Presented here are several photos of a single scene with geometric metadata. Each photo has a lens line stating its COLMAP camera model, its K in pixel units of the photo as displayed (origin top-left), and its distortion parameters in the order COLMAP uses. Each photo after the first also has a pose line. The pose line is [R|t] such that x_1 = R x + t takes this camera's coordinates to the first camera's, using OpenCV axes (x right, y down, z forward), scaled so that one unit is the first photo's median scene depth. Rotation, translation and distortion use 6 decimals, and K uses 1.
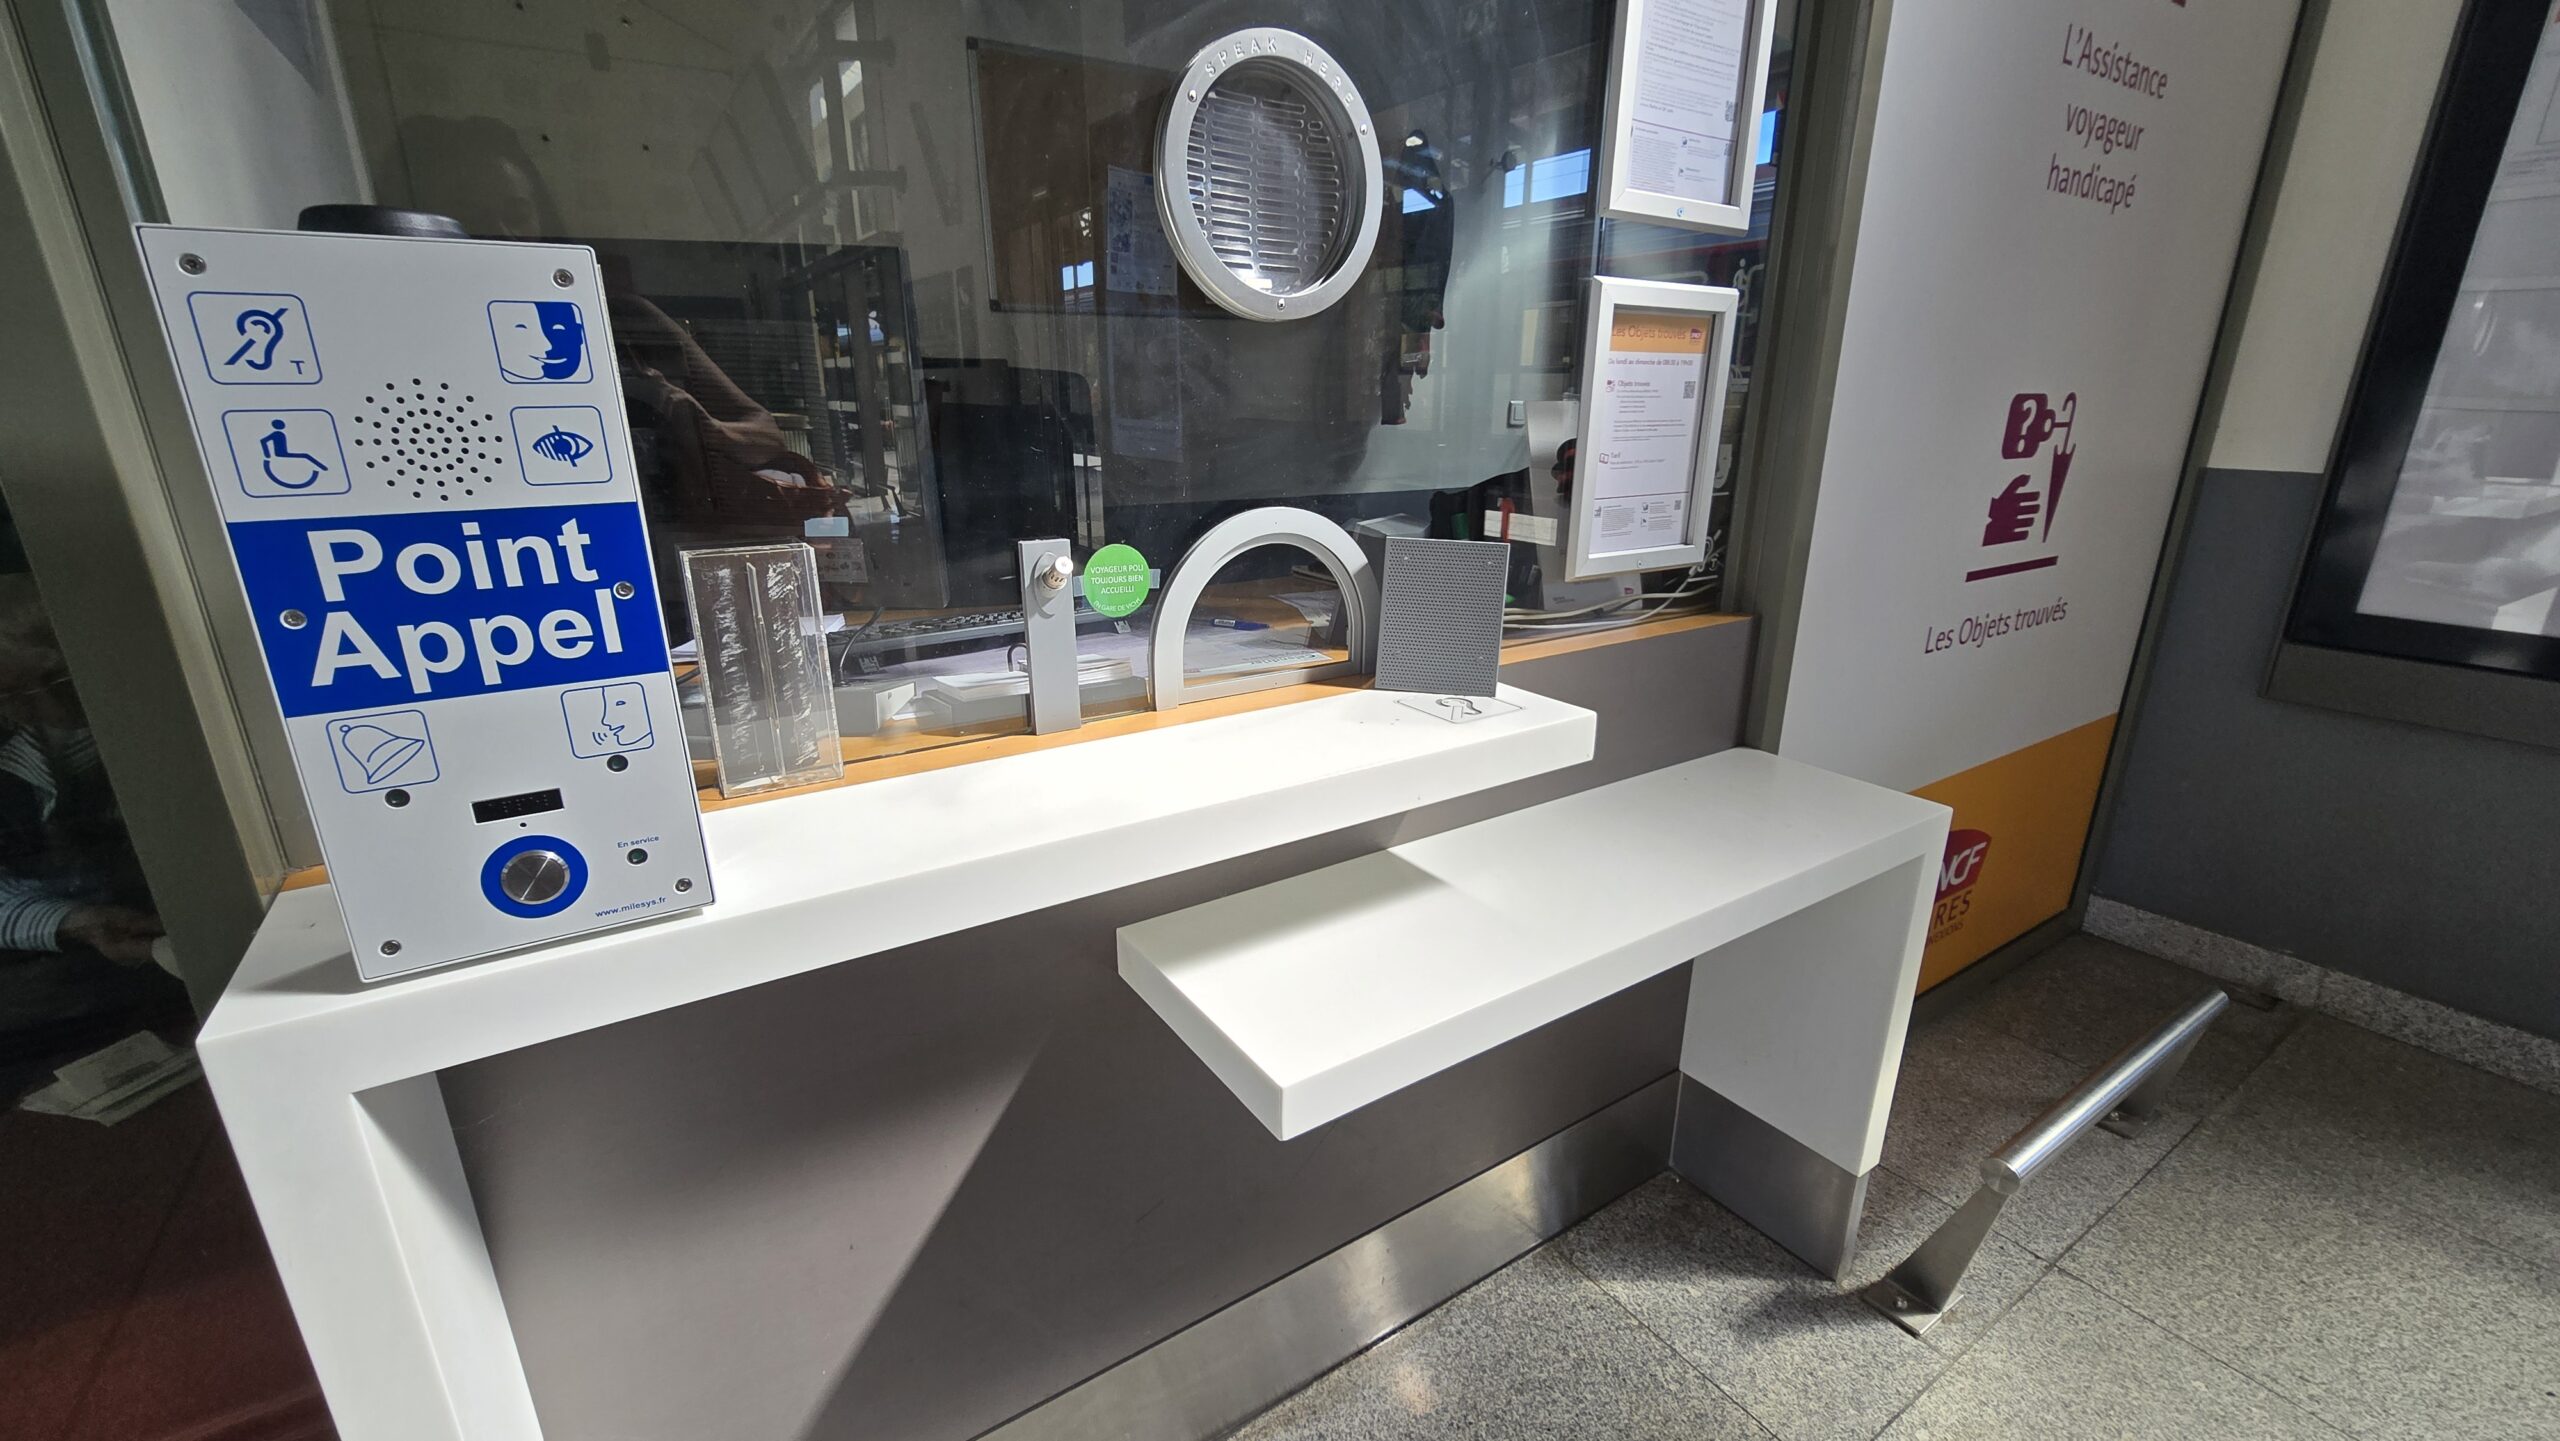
lens RADIAL K [[1048.0, 0, 1275.1], [0, 1048.0, 731.9], [0, 0, 1]] dist [-0.006069, 0.000748]
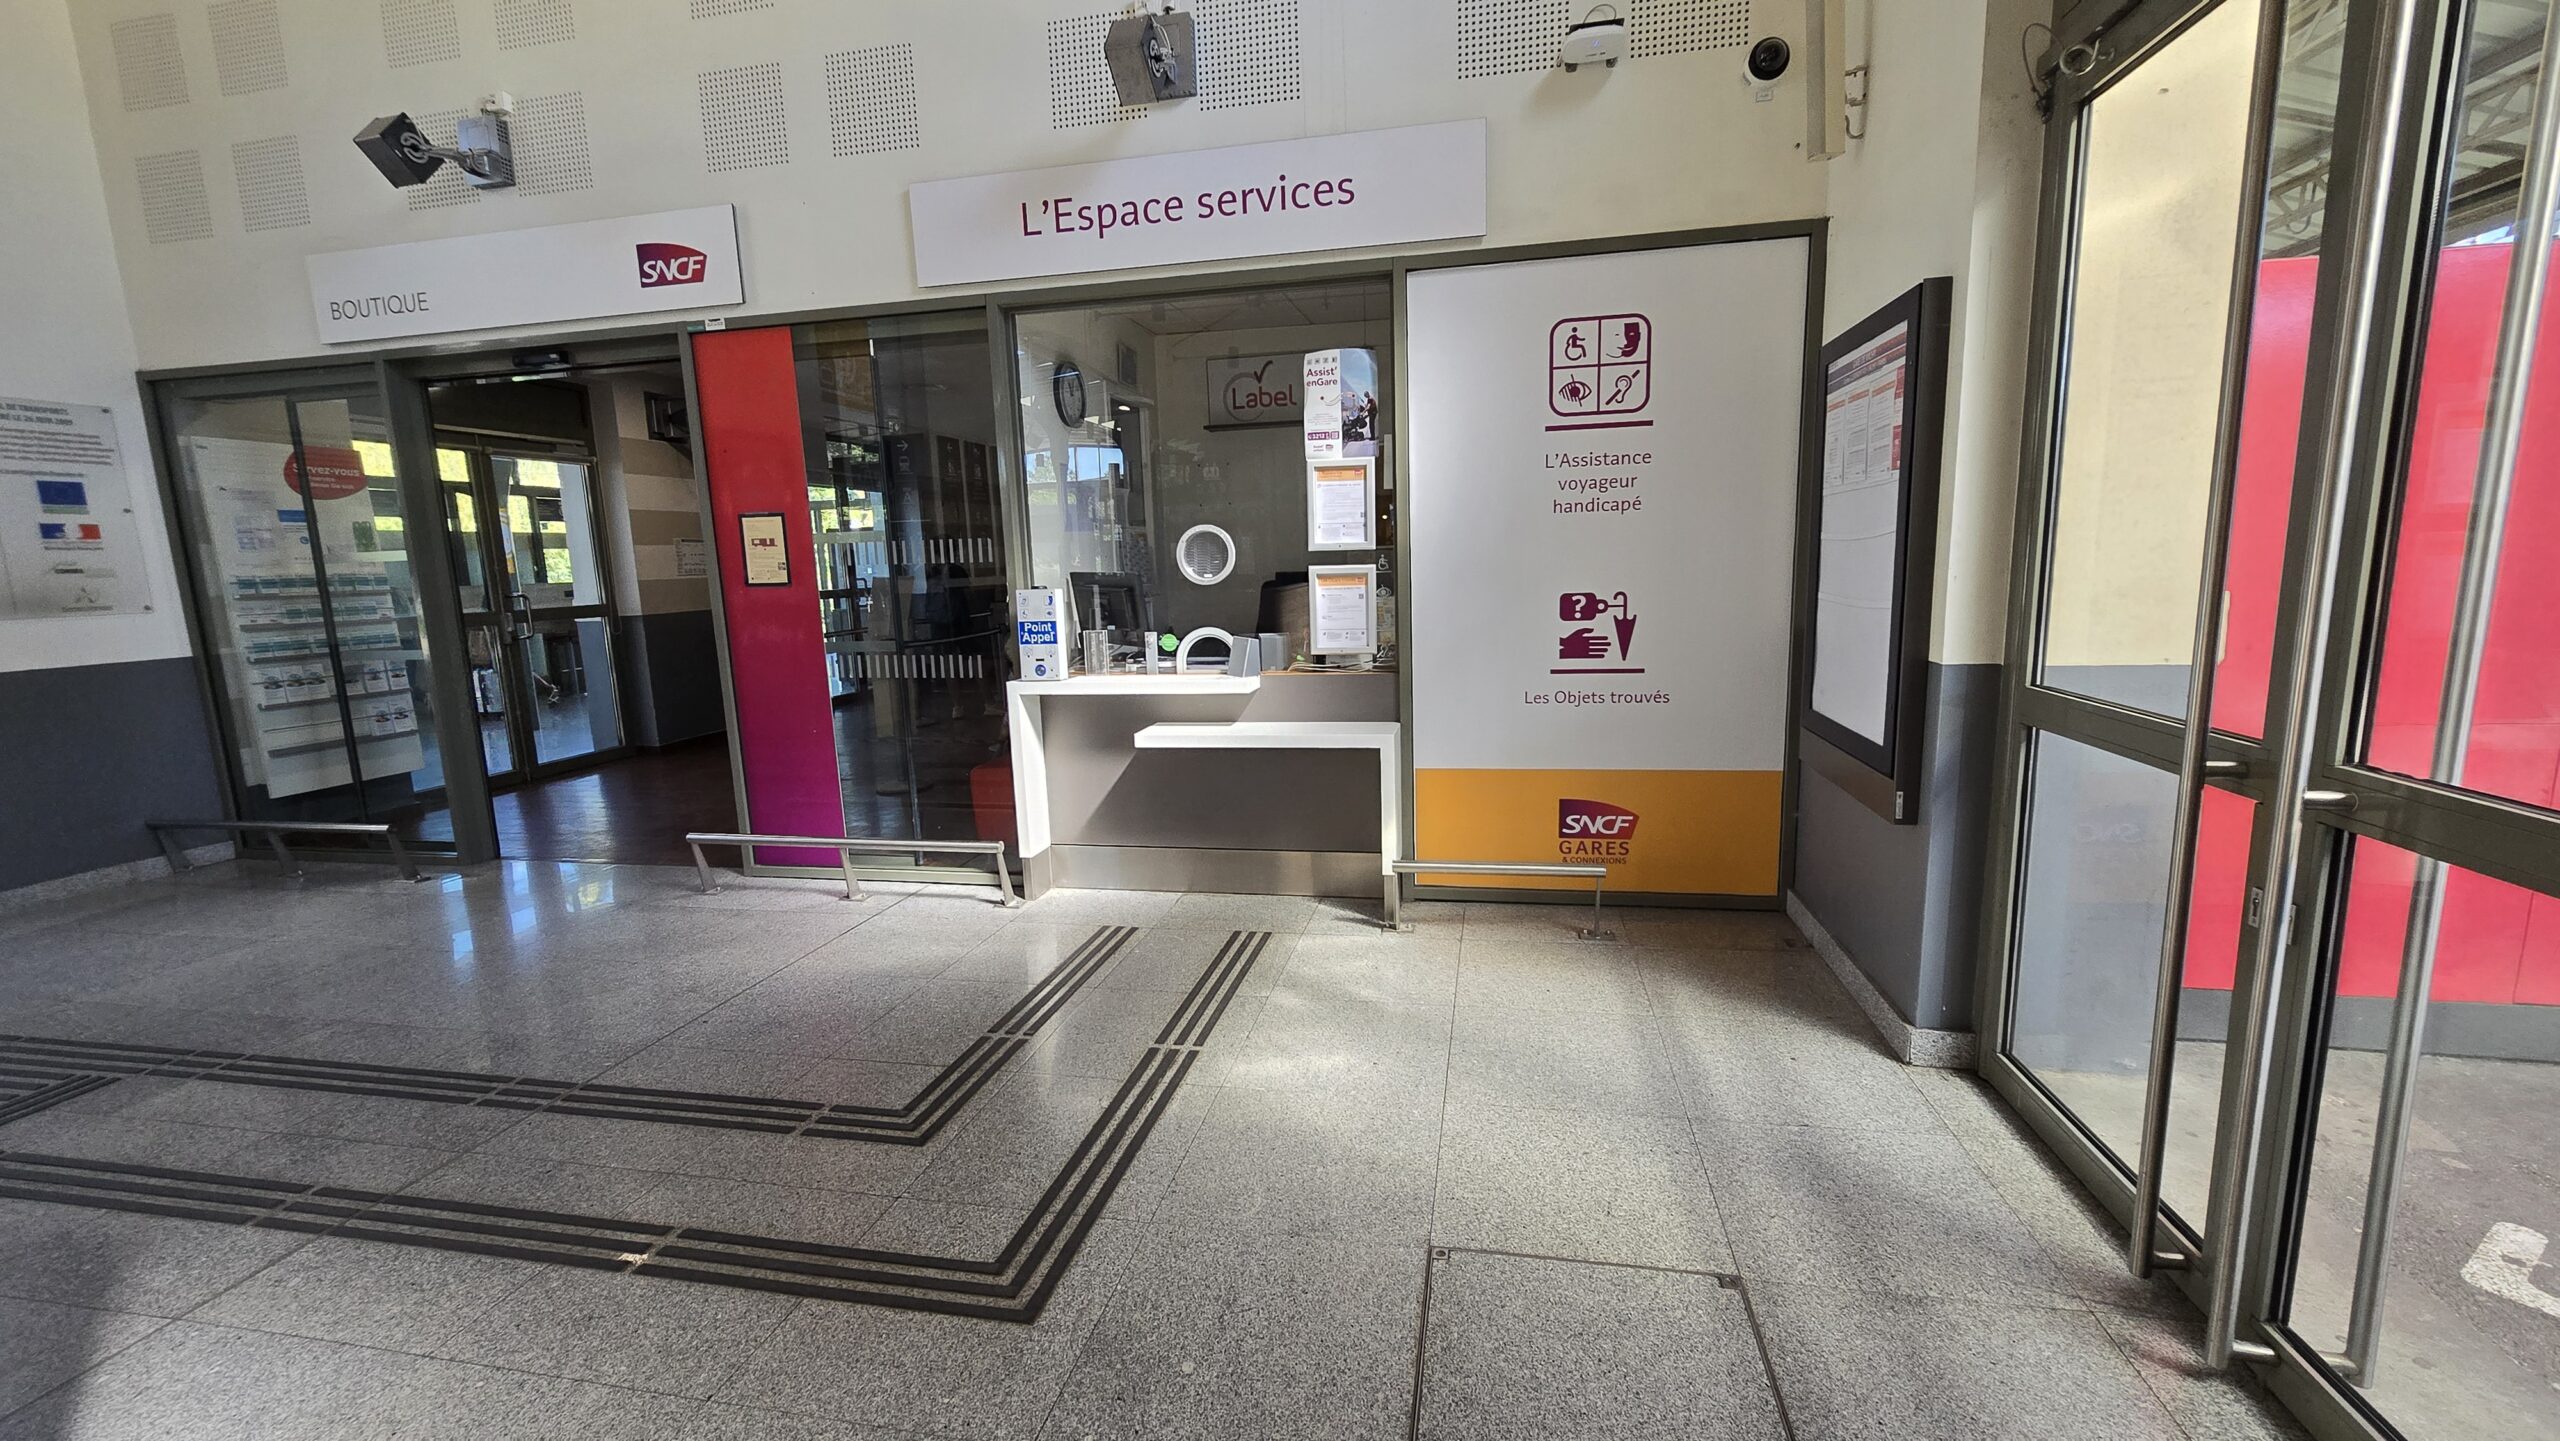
lens RADIAL K [[1048.0, 0, 1289.4], [0, 1048.0, 728.3], [0, 0, 1]] dist [-0.006069, 0.000748]
pose [[0.713207, 0.090725, -0.695058, 2.546651], [-0.186032, 0.980528, -0.062903, 0.302286], [0.675817, 0.174166, 0.716197, -1.351759]]
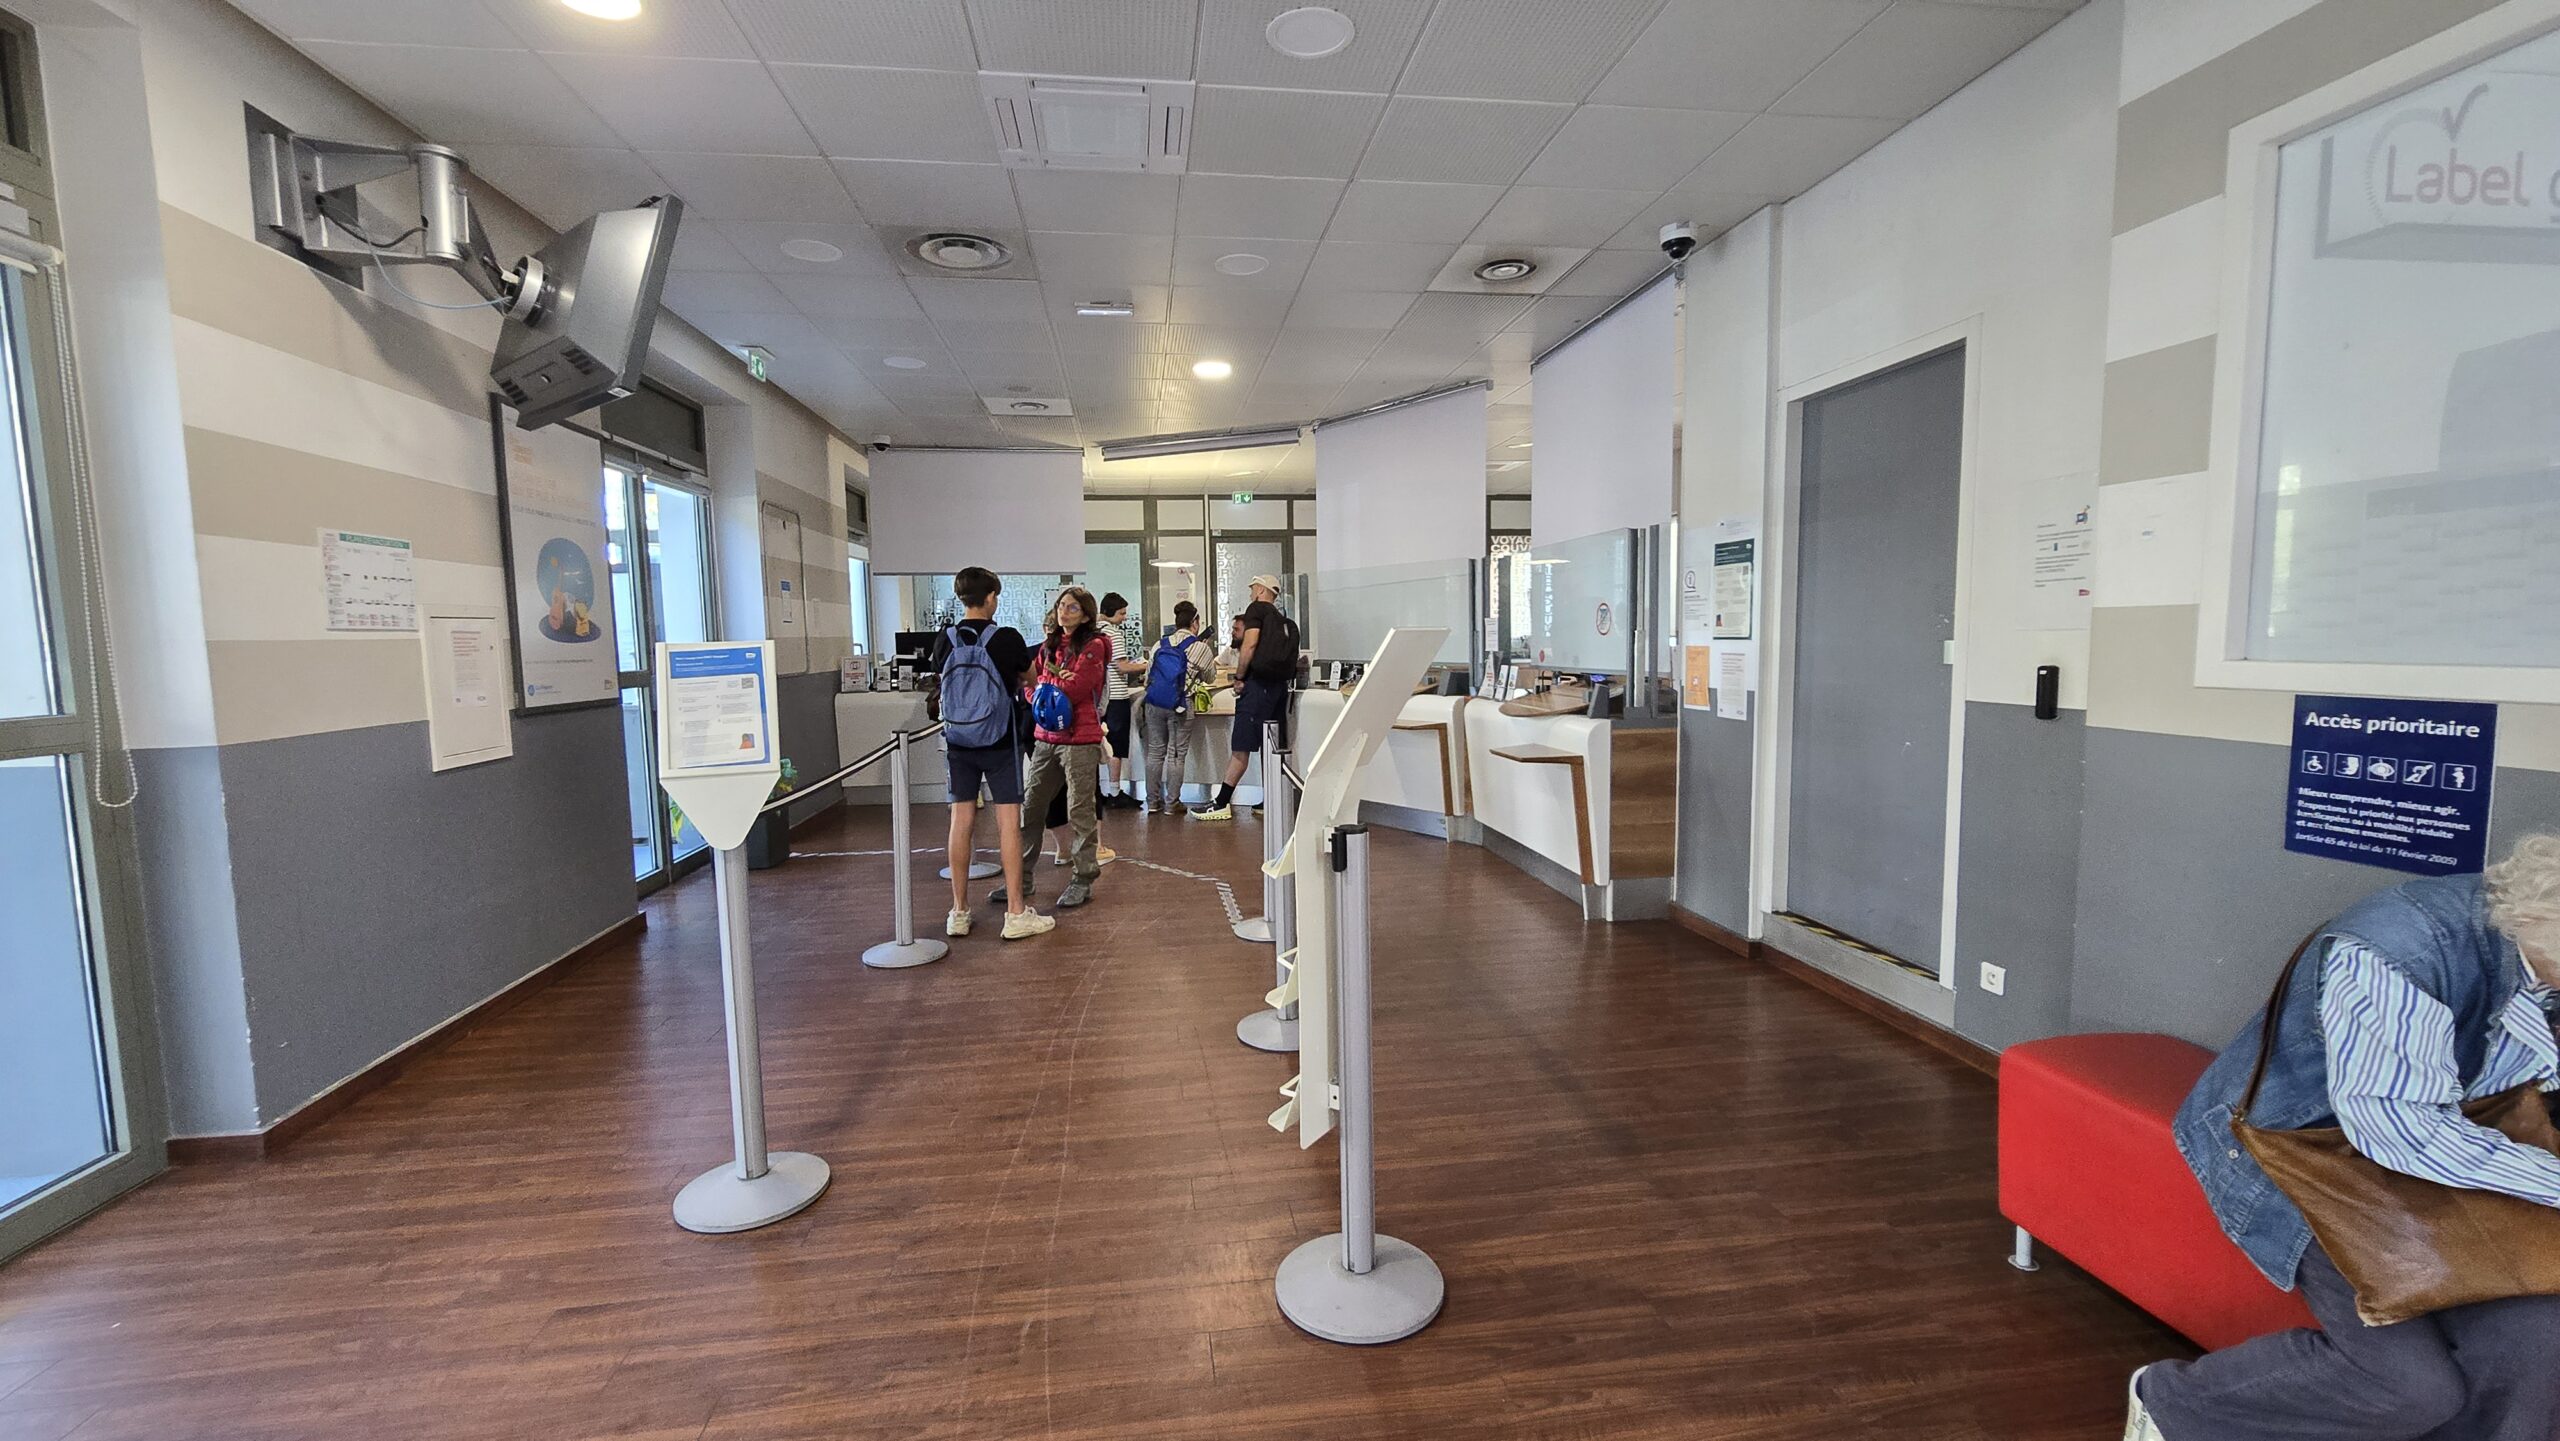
lens RADIAL K [[1048.0, 0, 1278.7], [0, 1048.0, 727.5], [0, 0, 1]] dist [-0.006069, 0.000748]
pose [[0.906132, 0.019955, -0.422524, -1.915540], [-0.111566, 0.974791, -0.193223, 0.090903], [0.408017, 0.222225, 0.885516, -0.571619]]
